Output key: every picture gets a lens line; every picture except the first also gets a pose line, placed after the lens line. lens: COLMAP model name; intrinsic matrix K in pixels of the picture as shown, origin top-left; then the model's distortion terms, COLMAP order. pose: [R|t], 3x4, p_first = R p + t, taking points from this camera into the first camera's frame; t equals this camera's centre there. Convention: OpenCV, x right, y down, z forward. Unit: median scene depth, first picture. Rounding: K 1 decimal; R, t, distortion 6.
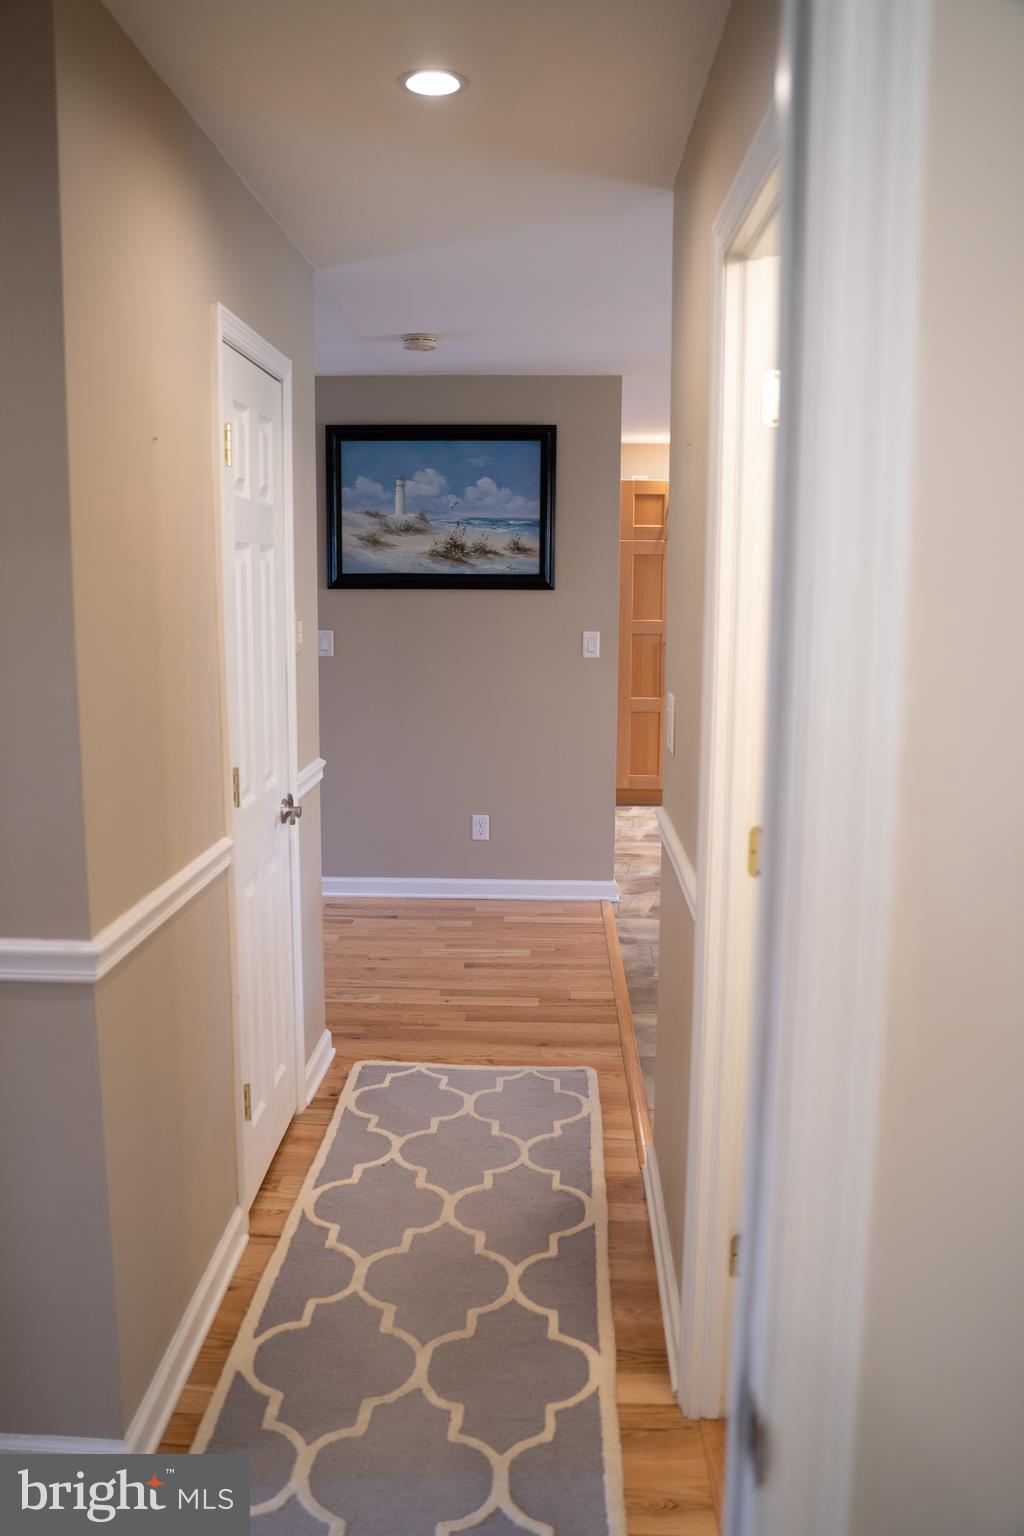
lens RADIAL K [[1235.5, 0, 512.0], [0, 1235.5, 768.0], [0, 0, 1]] dist [-0.116389, 0.096683]
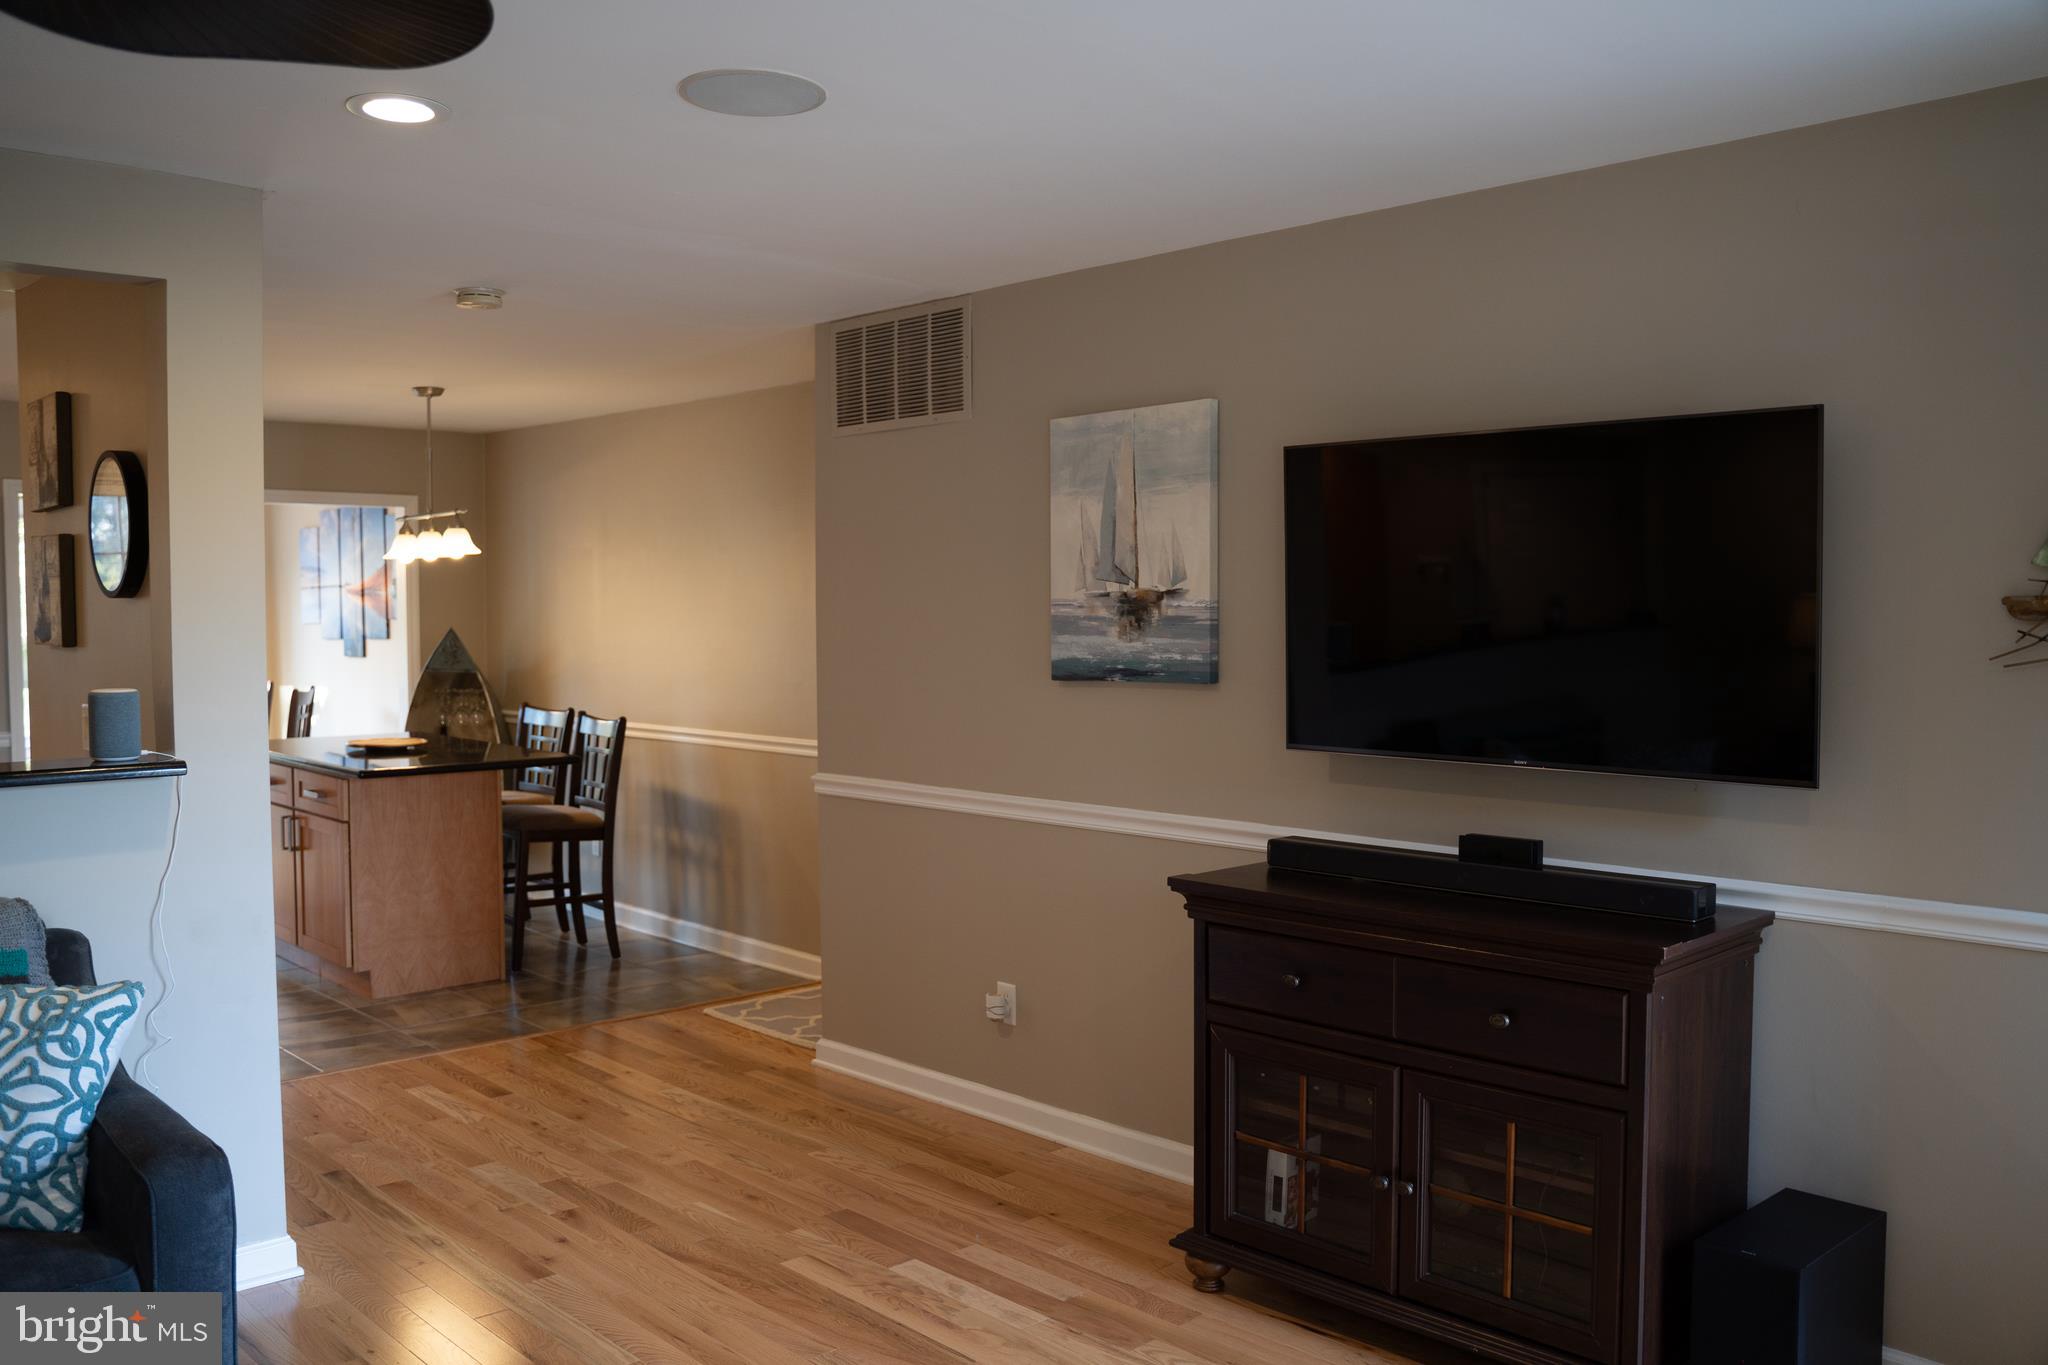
lens RADIAL K [[1647.4, 0, 1024.0], [0, 1647.4, 682.5], [0, 0, 1]] dist [-0.116389, 0.096683]
pose [[-0.720177, -0.036384, 0.692836, -0.943382], [0.106583, 0.980967, 0.162305, -0.220001], [-0.685555, 0.190733, -0.702592, 1.391459]]
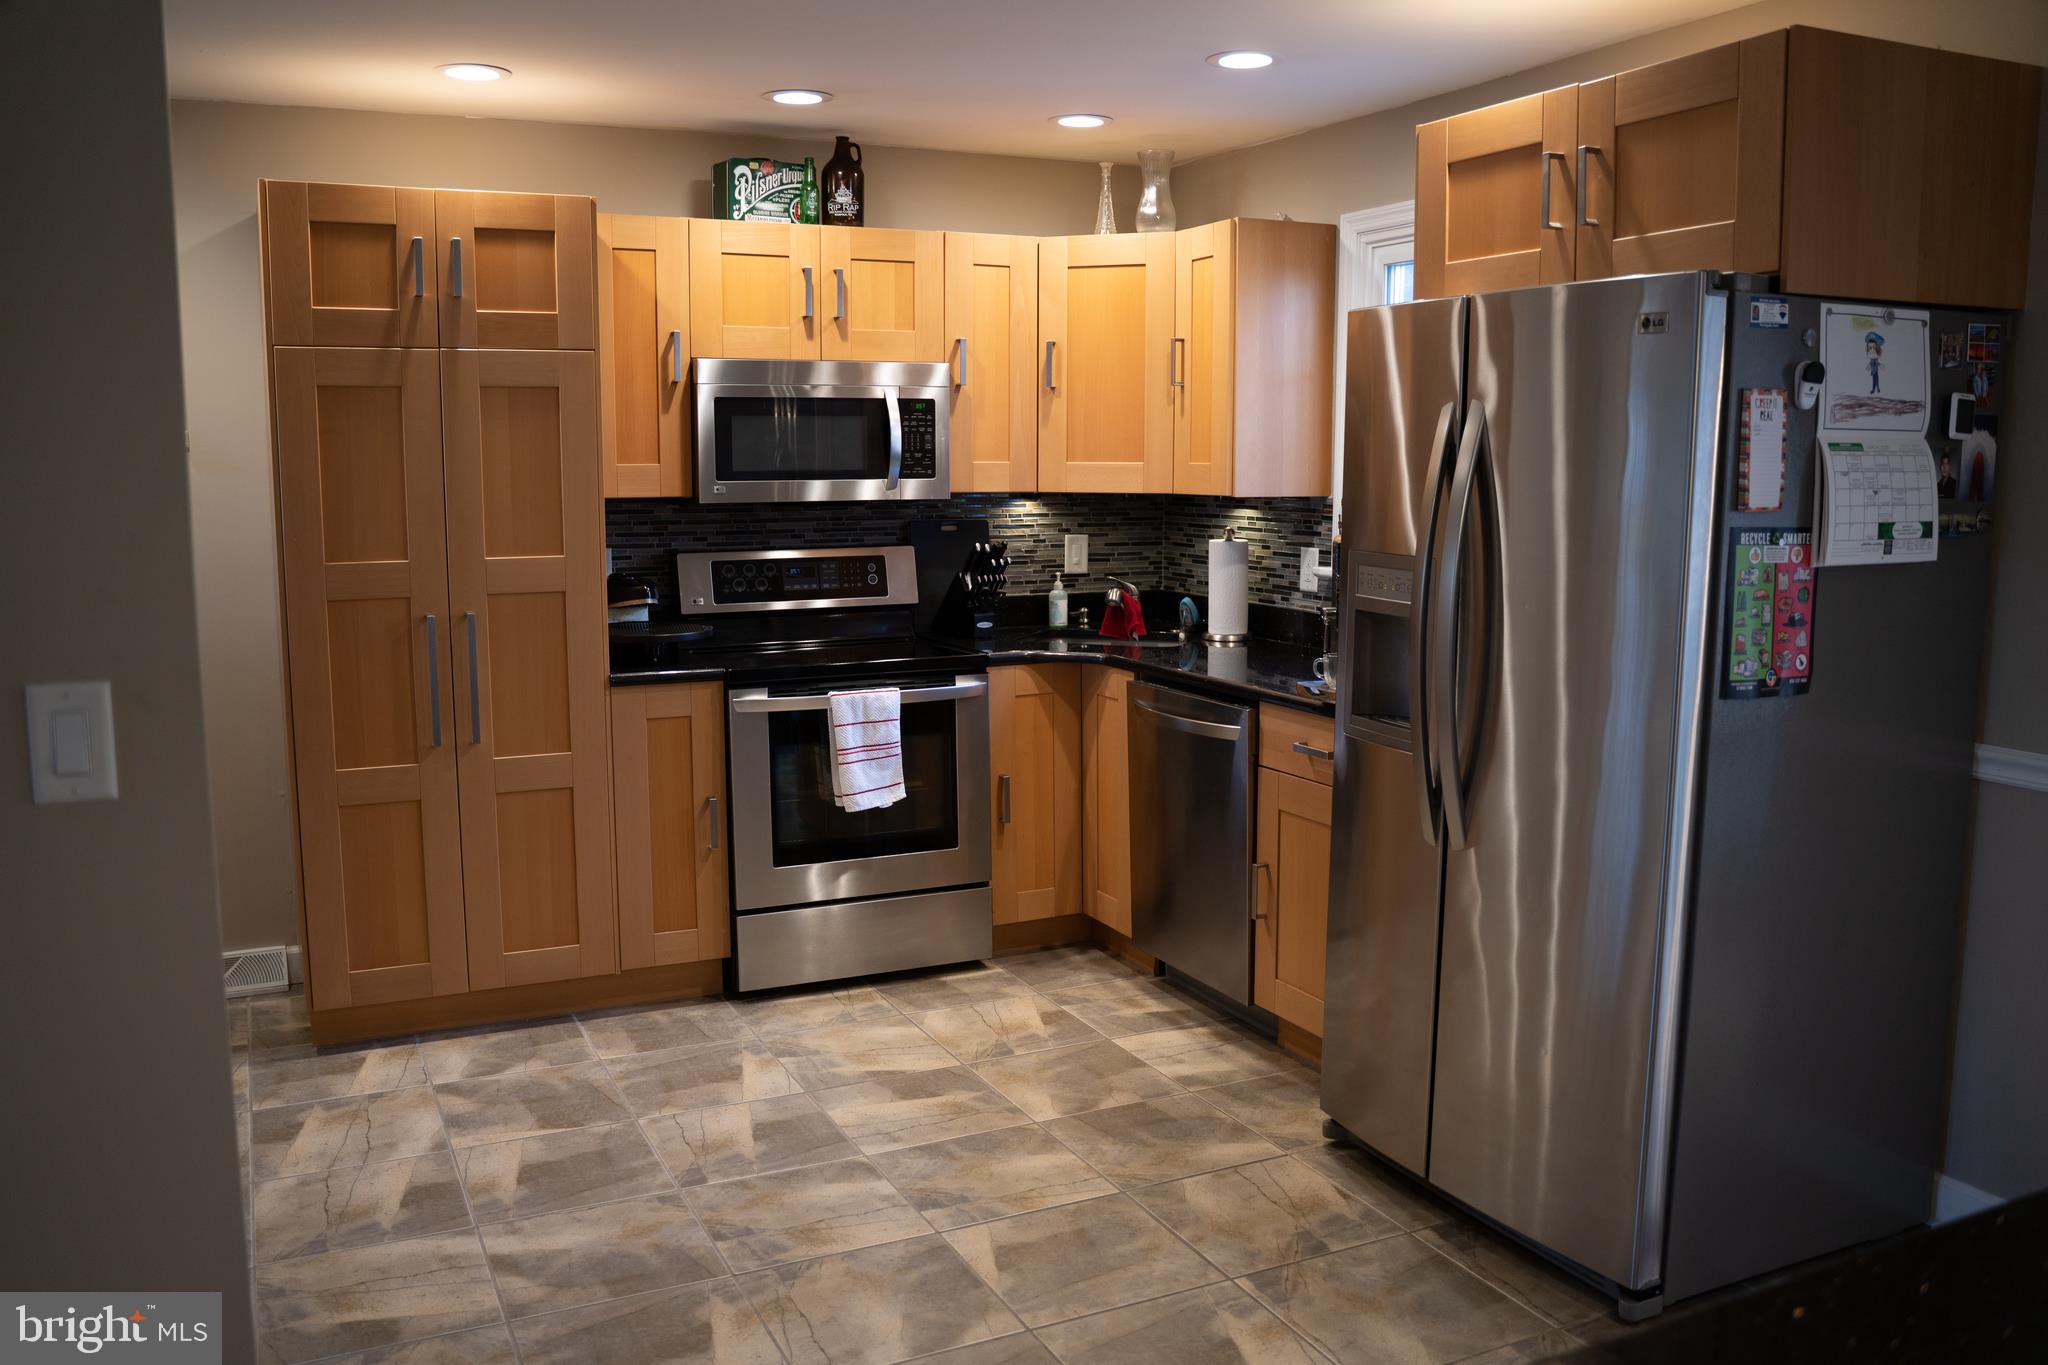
lens RADIAL K [[1647.4, 0, 1024.0], [0, 1647.4, 682.5], [0, 0, 1]] dist [-0.116389, 0.096683]
pose [[0.886401, -0.068500, 0.457821, 0.093292], [0.077497, 0.996992, -0.000872, -0.107626], [-0.456385, 0.036253, 0.889044, 0.751922]]
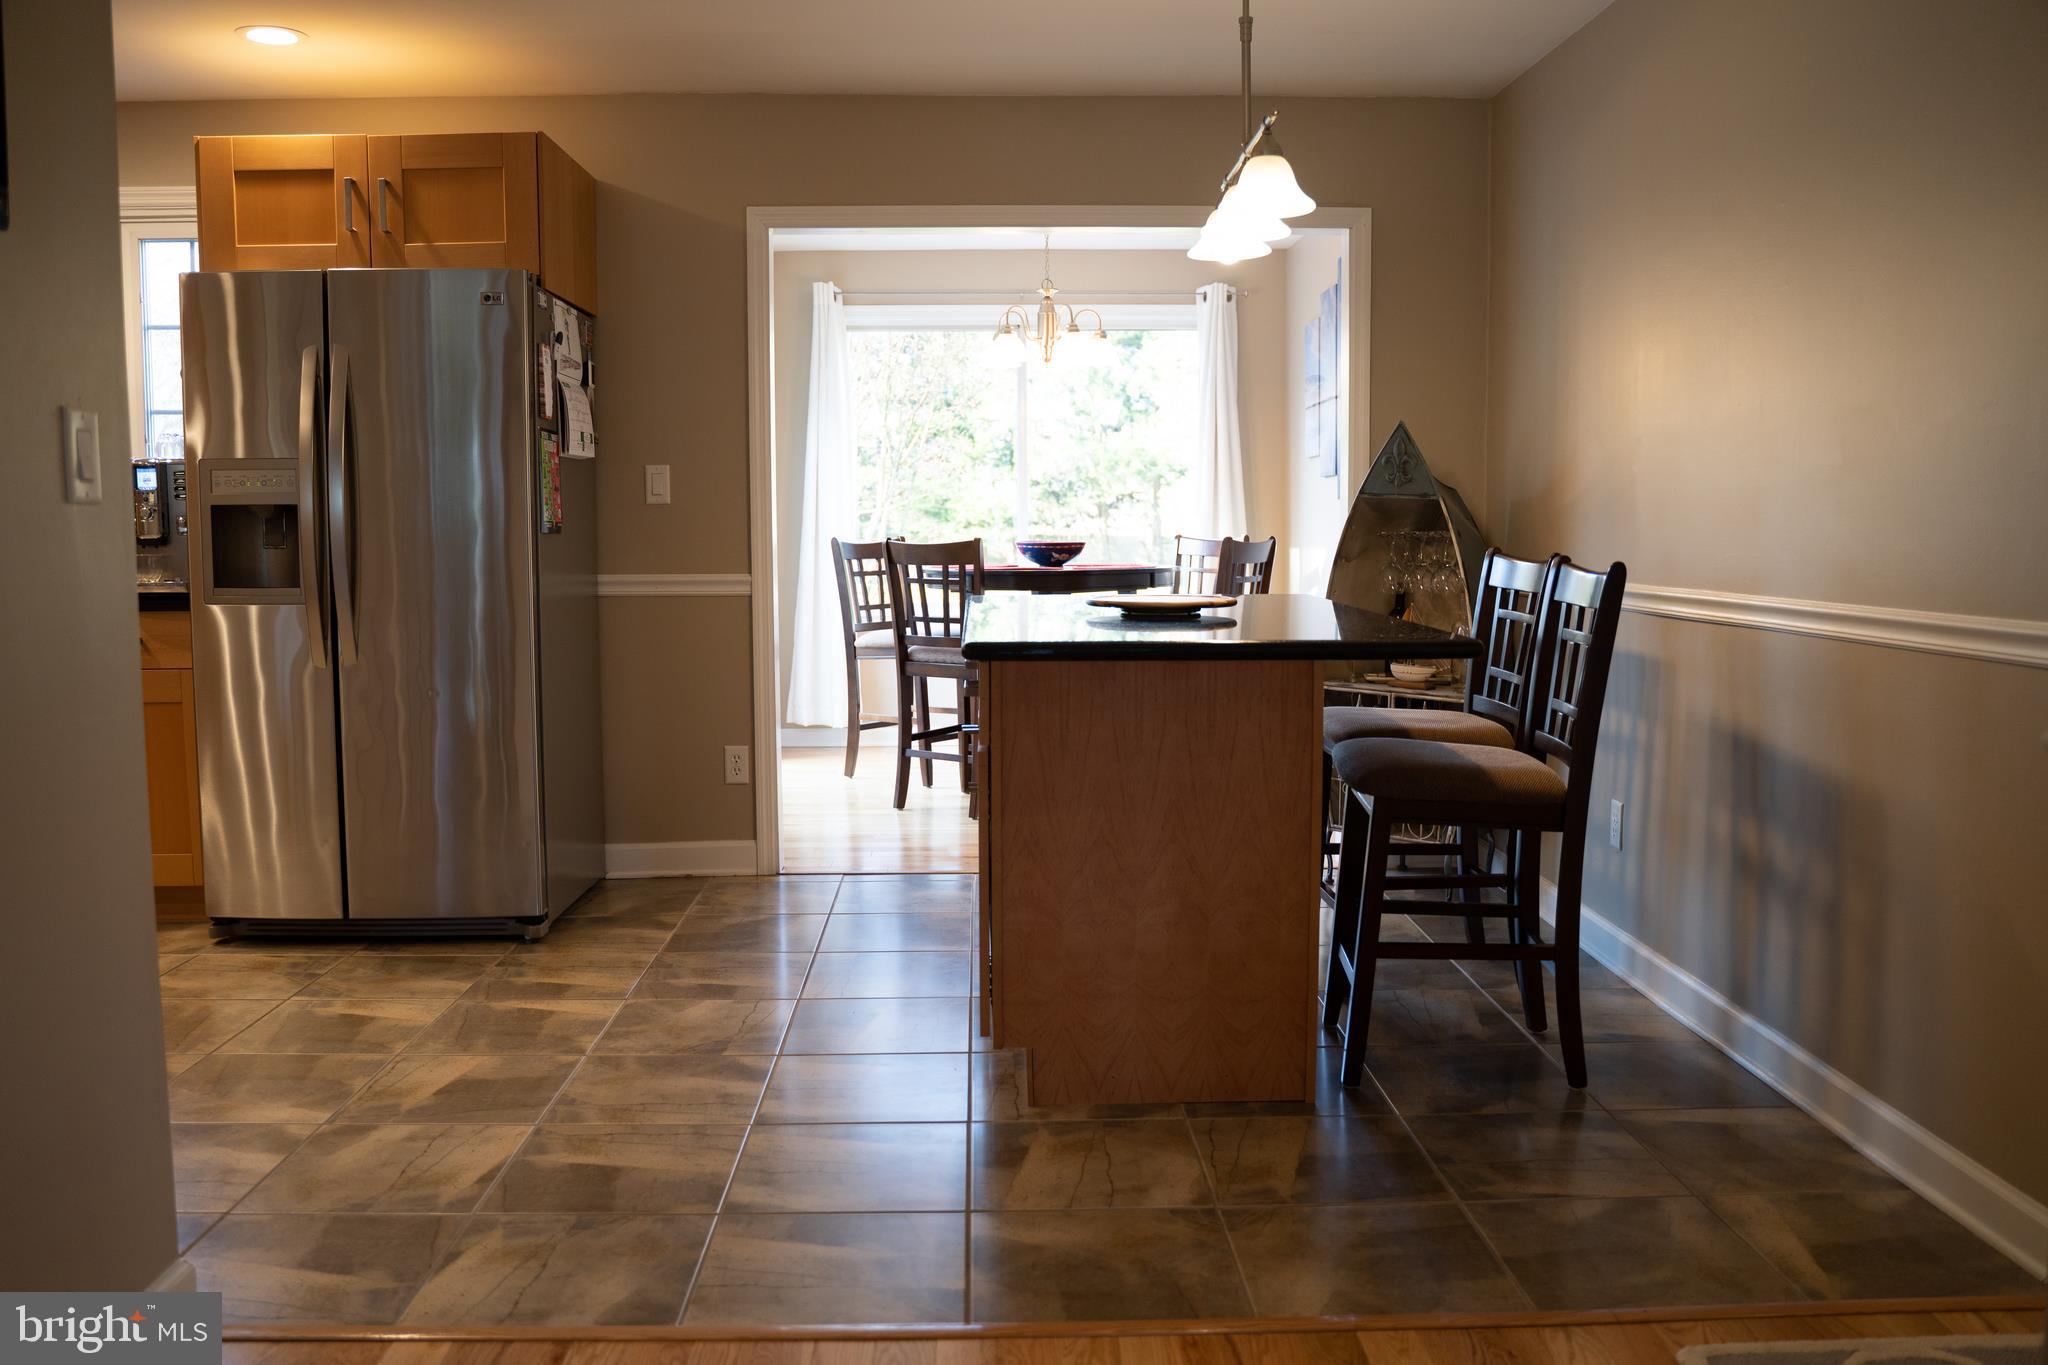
lens RADIAL K [[1647.4, 0, 1024.0], [0, 1647.4, 682.5], [0, 0, 1]] dist [-0.116389, 0.096683]
pose [[-0.058561, -0.102339, 0.993024, -0.339998], [0.161377, 0.980678, 0.110584, -0.062365], [-0.985154, 0.166728, -0.040914, 0.909715]]
